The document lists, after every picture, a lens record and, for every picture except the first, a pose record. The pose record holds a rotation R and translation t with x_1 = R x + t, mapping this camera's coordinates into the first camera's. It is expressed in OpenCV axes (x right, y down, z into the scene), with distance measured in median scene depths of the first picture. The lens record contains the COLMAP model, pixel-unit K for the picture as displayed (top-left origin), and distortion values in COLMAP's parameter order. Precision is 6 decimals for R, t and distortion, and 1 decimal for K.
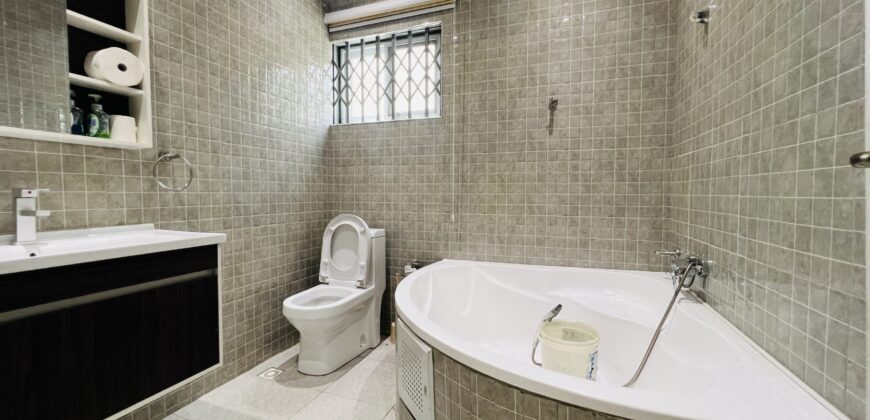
lens RADIAL K [[352.2, 0, 435.0], [0, 352.2, 206.5], [0, 0, 1]] dist [-0.002929, 0.001261]
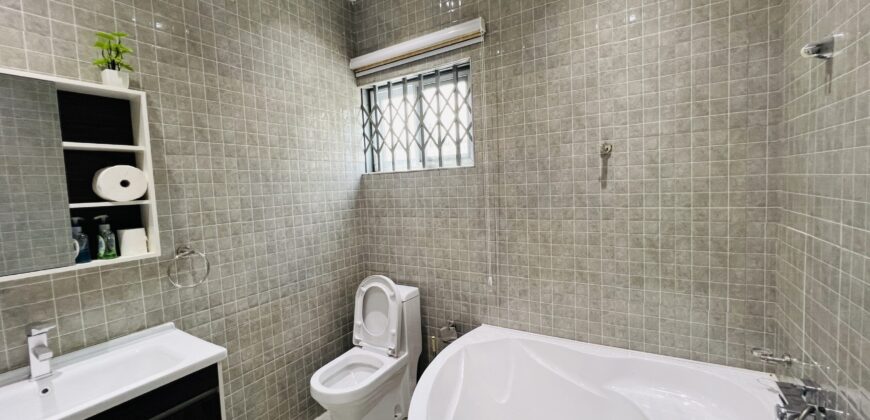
lens RADIAL K [[352.2, 0, 433.5], [0, 352.2, 207.0], [0, 0, 1]] dist [-0.002929, 0.001261]
pose [[0.978951, -0.033870, -0.201263, 0.104202], [0.039602, 0.998915, 0.024520, -0.196412], [0.200215, -0.031974, 0.979230, 0.119290]]
